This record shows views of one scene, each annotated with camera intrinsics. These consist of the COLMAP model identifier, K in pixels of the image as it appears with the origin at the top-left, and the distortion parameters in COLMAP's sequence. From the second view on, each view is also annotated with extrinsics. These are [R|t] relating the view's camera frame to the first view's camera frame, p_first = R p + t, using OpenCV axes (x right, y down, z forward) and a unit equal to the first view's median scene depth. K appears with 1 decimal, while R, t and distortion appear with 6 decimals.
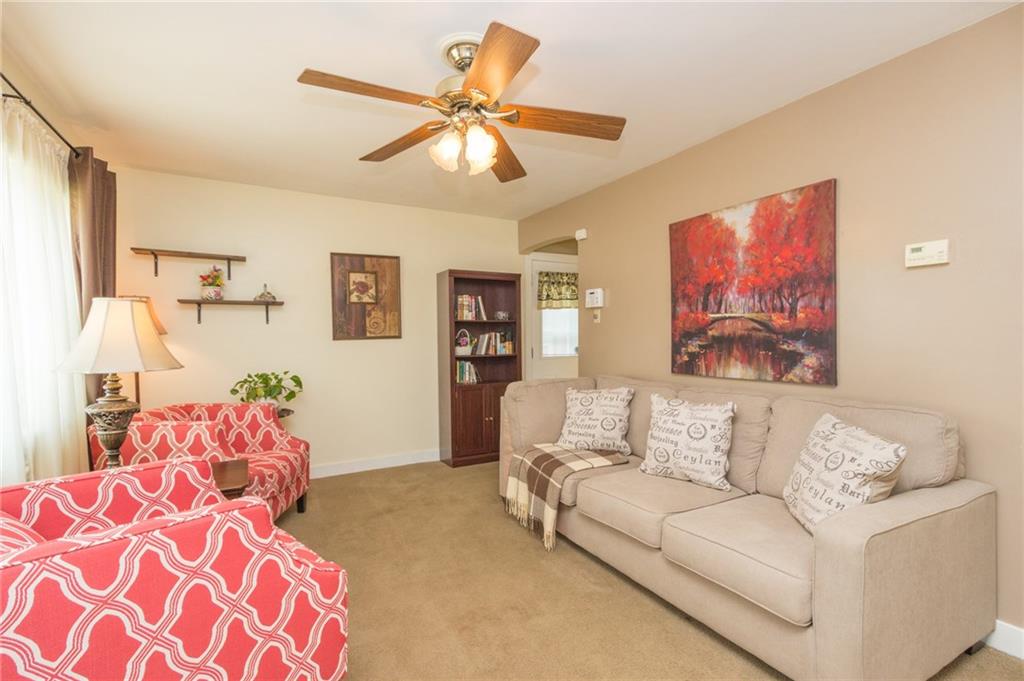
lens RADIAL K [[468.3, 0, 507.6], [0, 468.3, 342.4], [0, 0, 1]] dist [0.005618, 0.000475]
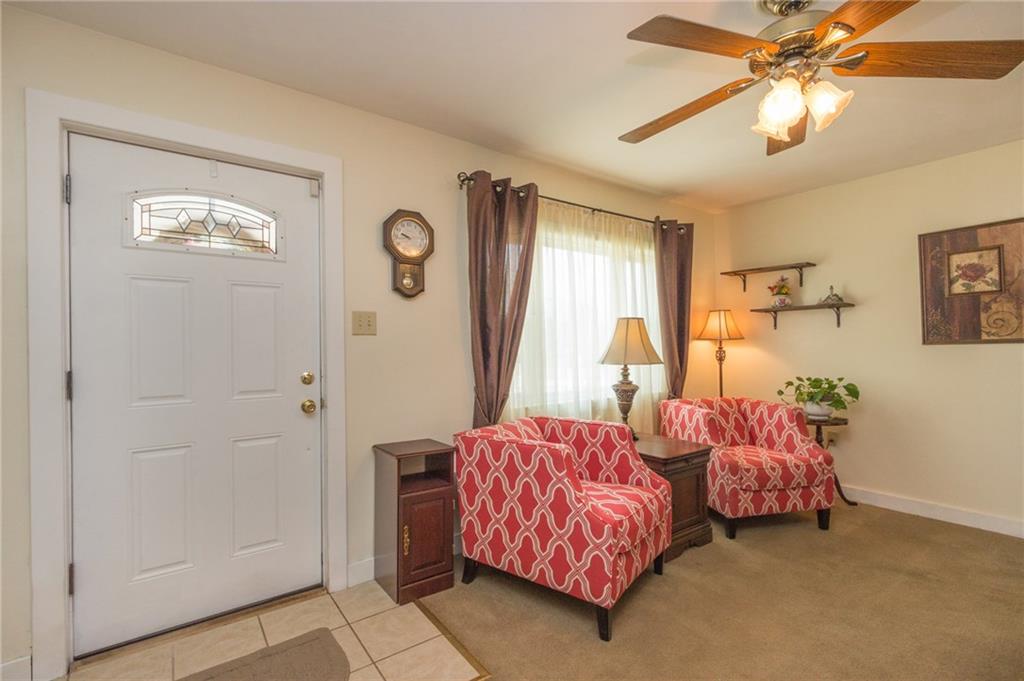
lens RADIAL K [[468.3, 0, 509.1], [0, 468.3, 339.6], [0, 0, 1]] dist [0.005618, 0.000475]
pose [[0.122000, -0.005017, -0.992517, 0.362543], [-0.006545, 0.999961, -0.005859, -0.004577], [0.992509, 0.007211, 0.121963, 0.231535]]
